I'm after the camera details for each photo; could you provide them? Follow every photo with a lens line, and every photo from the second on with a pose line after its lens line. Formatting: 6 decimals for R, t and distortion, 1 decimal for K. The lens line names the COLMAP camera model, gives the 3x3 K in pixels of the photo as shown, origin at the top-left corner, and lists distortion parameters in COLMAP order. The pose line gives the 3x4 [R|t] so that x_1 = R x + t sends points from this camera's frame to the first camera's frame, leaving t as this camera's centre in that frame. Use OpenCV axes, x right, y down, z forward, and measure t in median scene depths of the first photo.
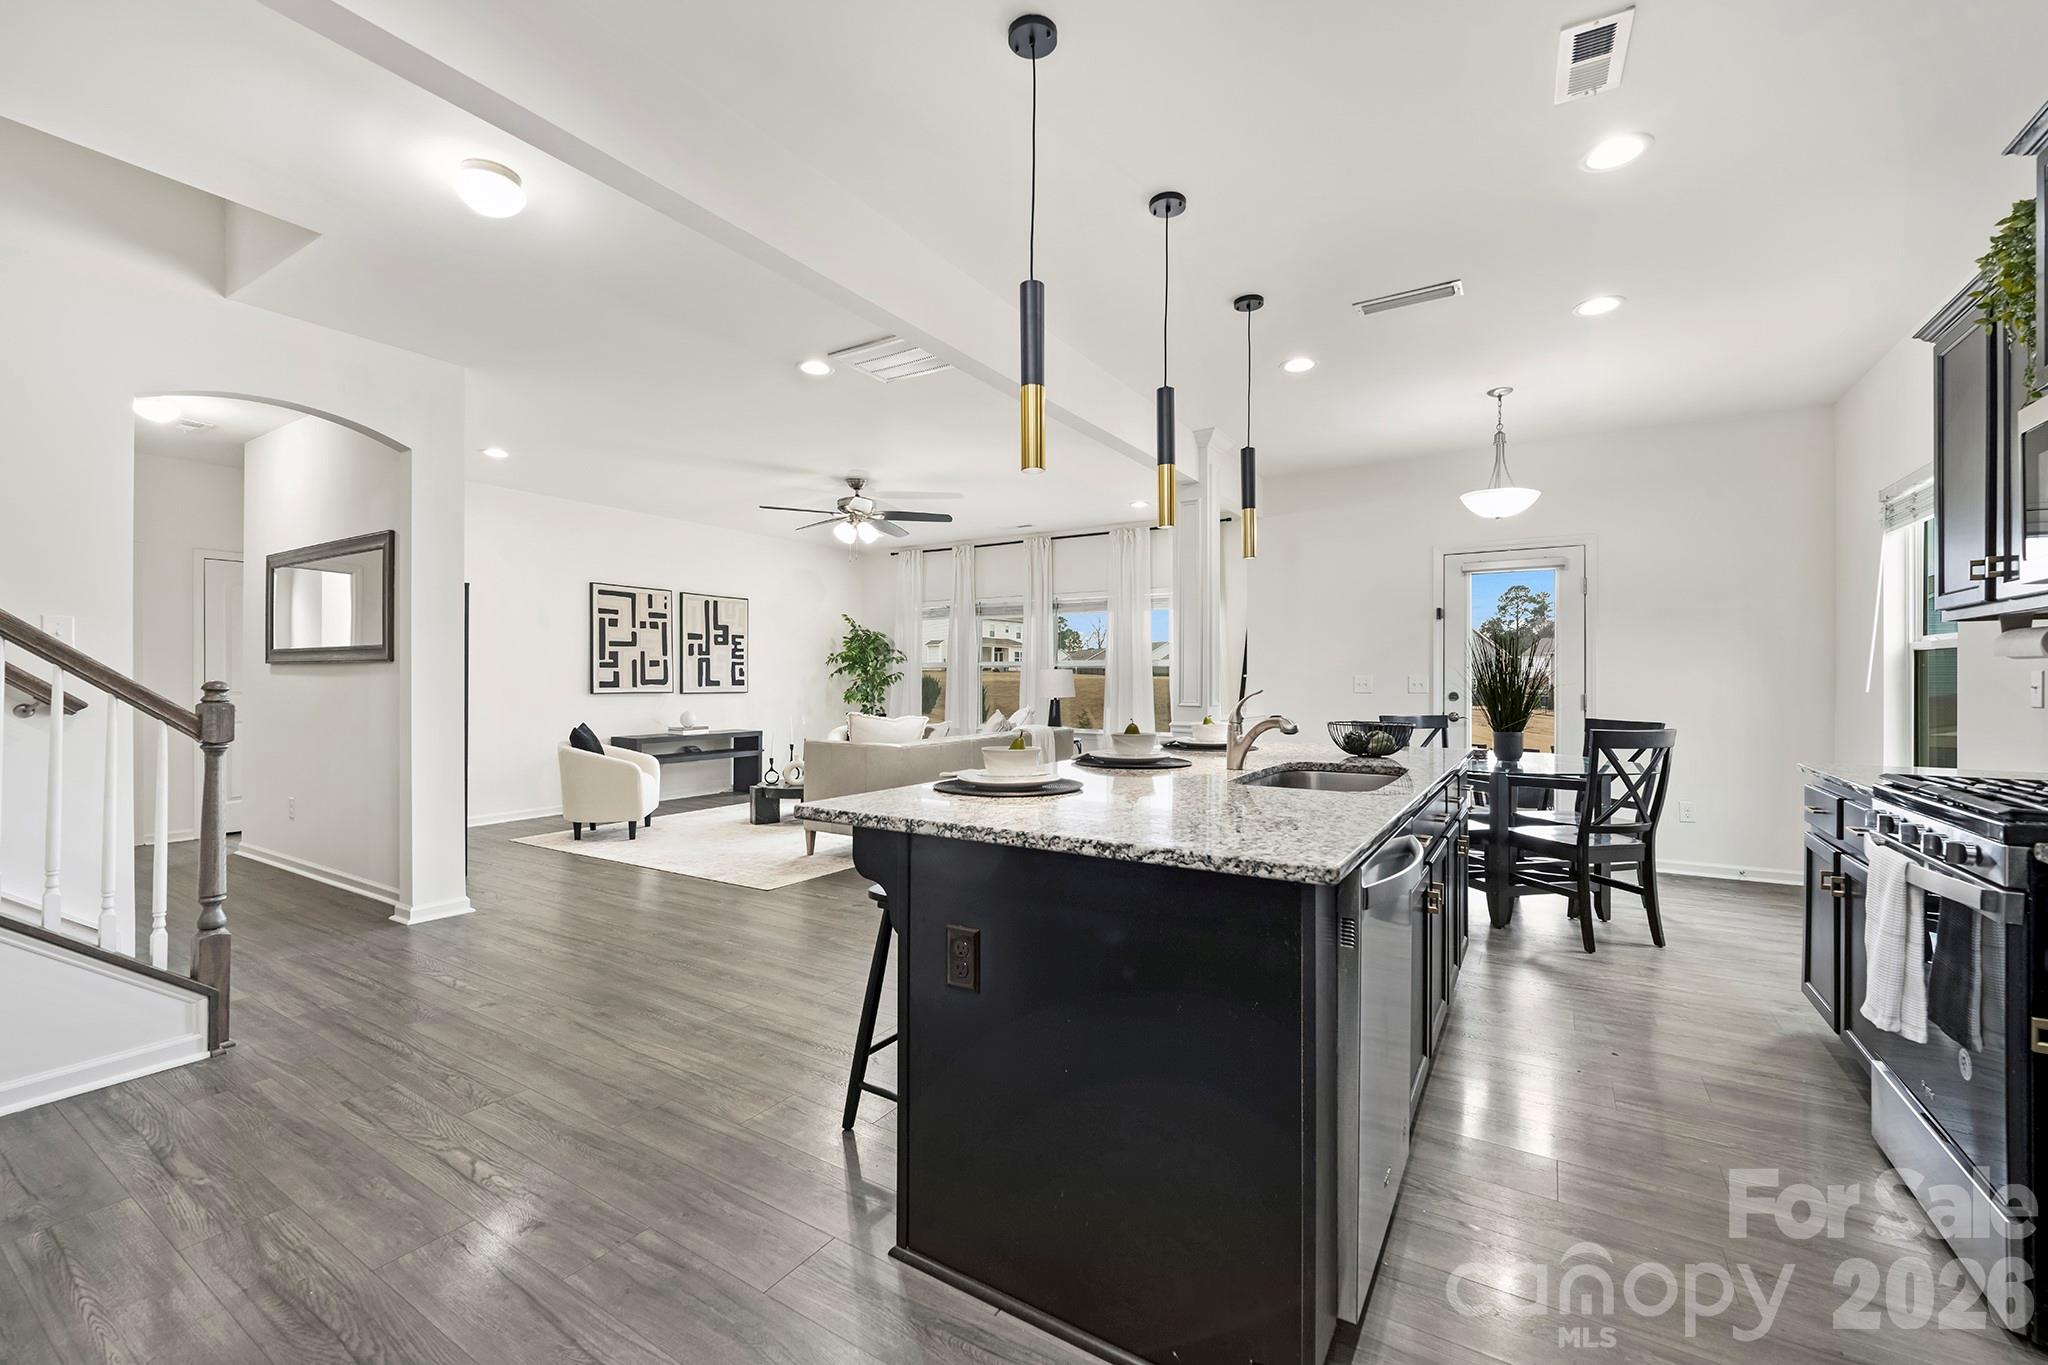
lens RADIAL K [[846.3, 0, 1031.1], [0, 846.3, 671.6], [0, 0, 1]] dist [0.001824, 0.000383]
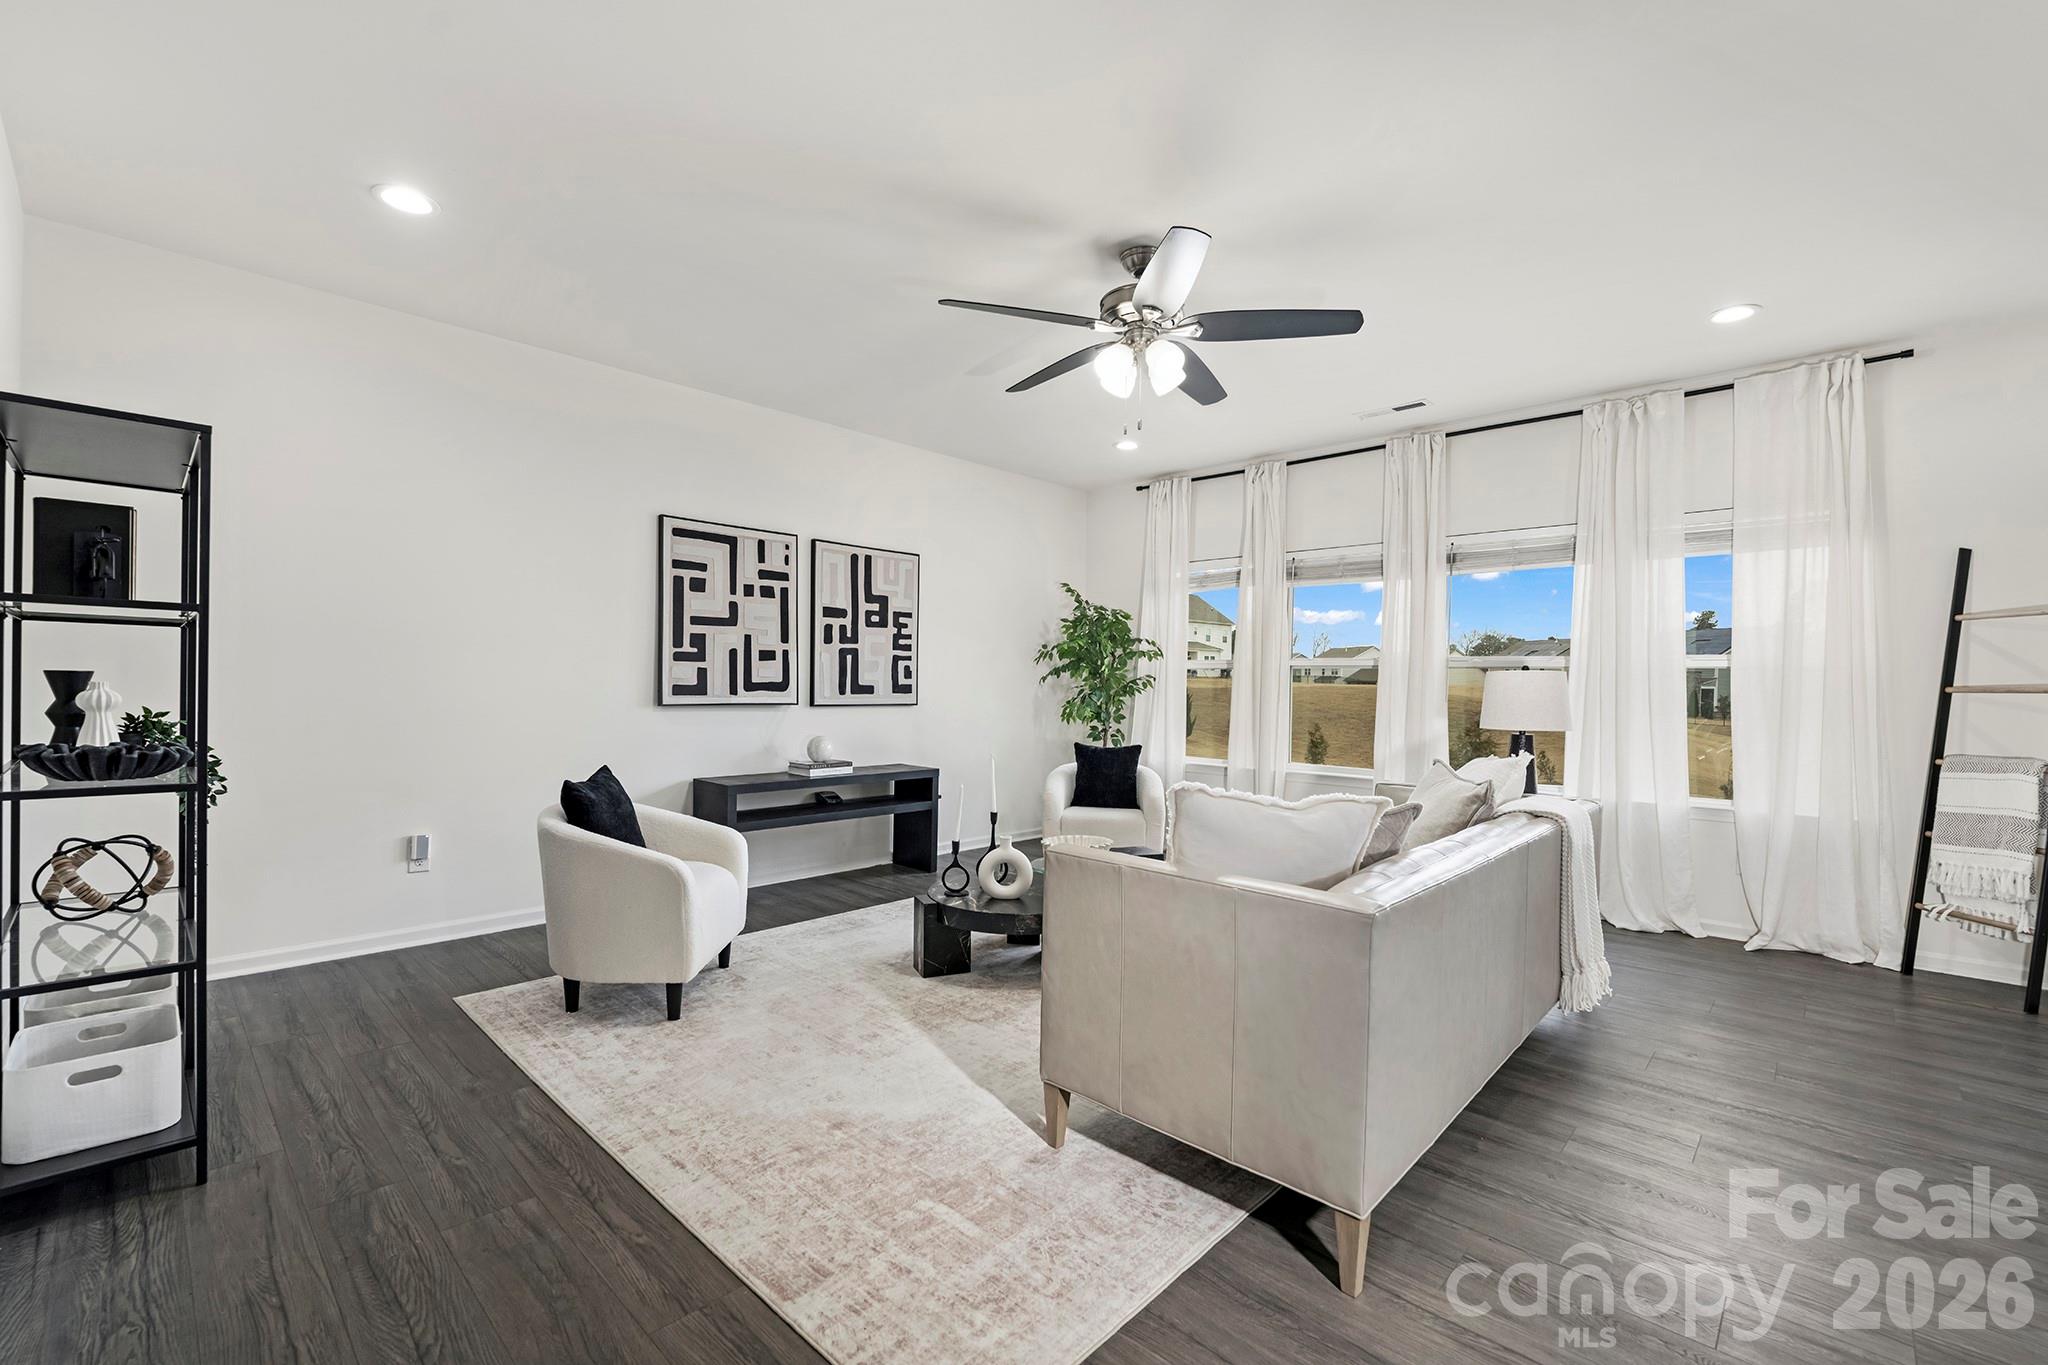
lens RADIAL K [[846.3, 0, 1036.6], [0, 846.3, 674.5], [0, 0, 1]] dist [0.001824, 0.000383]
pose [[0.981249, 0.010687, -0.192450, -0.137463], [-0.011086, 0.999938, -0.000998, 0.002188], [0.192428, 0.003113, 0.981306, 0.433272]]
